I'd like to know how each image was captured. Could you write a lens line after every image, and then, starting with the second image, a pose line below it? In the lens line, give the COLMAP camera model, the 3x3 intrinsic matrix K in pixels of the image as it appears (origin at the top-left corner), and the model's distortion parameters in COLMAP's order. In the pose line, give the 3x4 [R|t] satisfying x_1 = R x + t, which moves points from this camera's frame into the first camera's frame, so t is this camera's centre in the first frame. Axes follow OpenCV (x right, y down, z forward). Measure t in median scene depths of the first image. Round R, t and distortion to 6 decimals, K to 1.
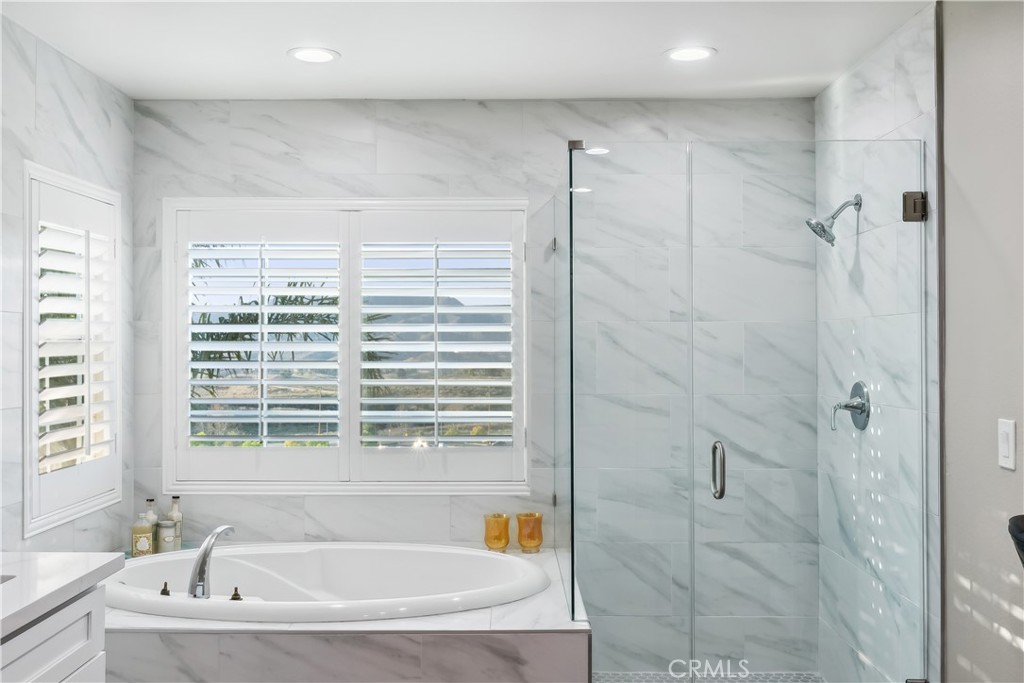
lens RADIAL K [[1002.8, 0, 512.0], [0, 1002.8, 341.5], [0, 0, 1]] dist [0.002887, 0.002224]
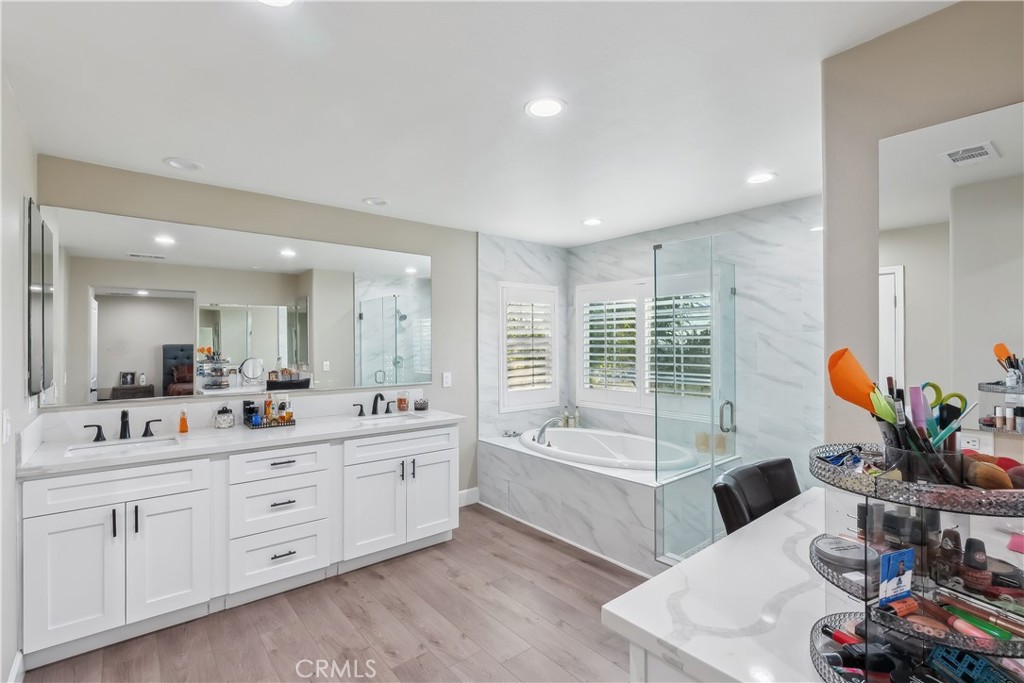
lens RADIAL K [[468.4, 0, 506.1], [0, 468.4, 335.9], [0, 0, 1]] dist [-0.008654, 0.000620]
pose [[0.640065, -0.014701, -0.768180, 0.436749], [0.004663, 0.999873, -0.015250, -0.003056], [0.768307, 0.006179, 0.640052, 0.124105]]
